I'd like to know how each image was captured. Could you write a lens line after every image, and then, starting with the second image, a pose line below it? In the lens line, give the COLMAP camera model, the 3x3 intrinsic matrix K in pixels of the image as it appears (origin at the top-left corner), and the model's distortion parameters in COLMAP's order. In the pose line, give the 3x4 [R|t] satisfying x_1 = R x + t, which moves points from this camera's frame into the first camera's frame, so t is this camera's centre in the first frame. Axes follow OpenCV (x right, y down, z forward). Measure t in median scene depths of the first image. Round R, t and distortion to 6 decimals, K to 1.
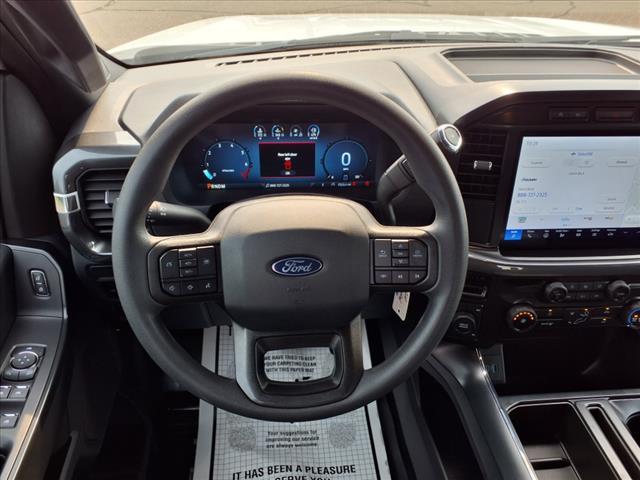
lens RADIAL K [[520.8, 0, 323.6], [0, 520.8, 233.5], [0, 0, 1]] dist [0.107825, -0.208609]
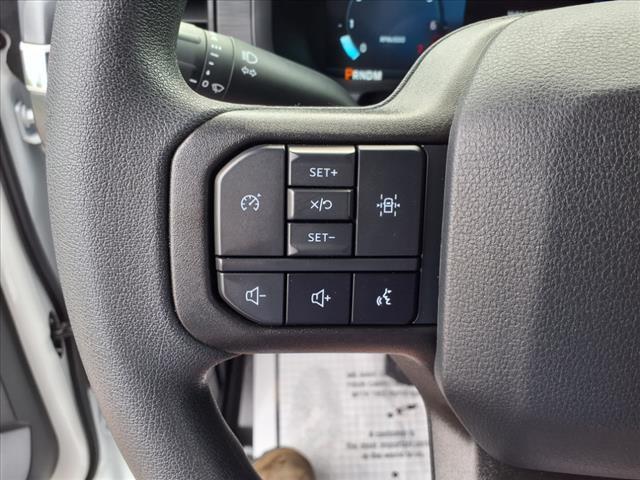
lens RADIAL K [[520.8, 0, 323.6], [0, 520.8, 233.5], [0, 0, 1]] dist [0.107825, -0.208609]
pose [[0.983541, 0.090744, -0.156246, -0.156953], [-0.090480, 0.995859, 0.008812, 0.049641], [0.156398, 0.005470, 0.987679, 0.543172]]
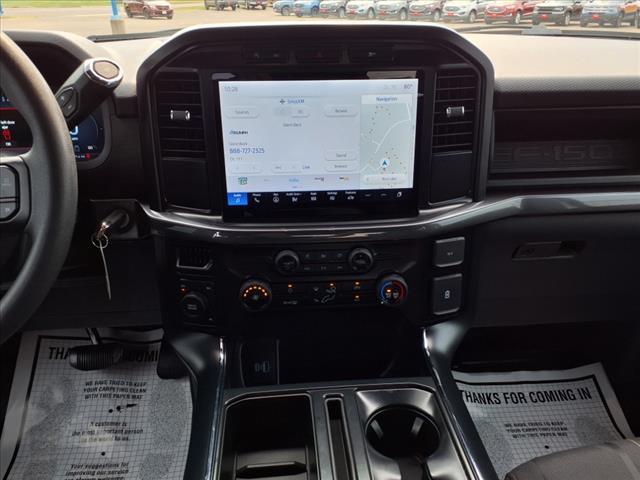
lens RADIAL K [[517.1, 0, 320.0], [0, 517.1, 240.0], [0, 0, 1]] dist [0.096683, -0.126197]
pose [[0.999226, -0.024360, -0.030894, 0.524987], [0.020339, 0.992024, -0.124394, 0.183522], [0.033678, 0.123669, 0.991752, 0.140096]]
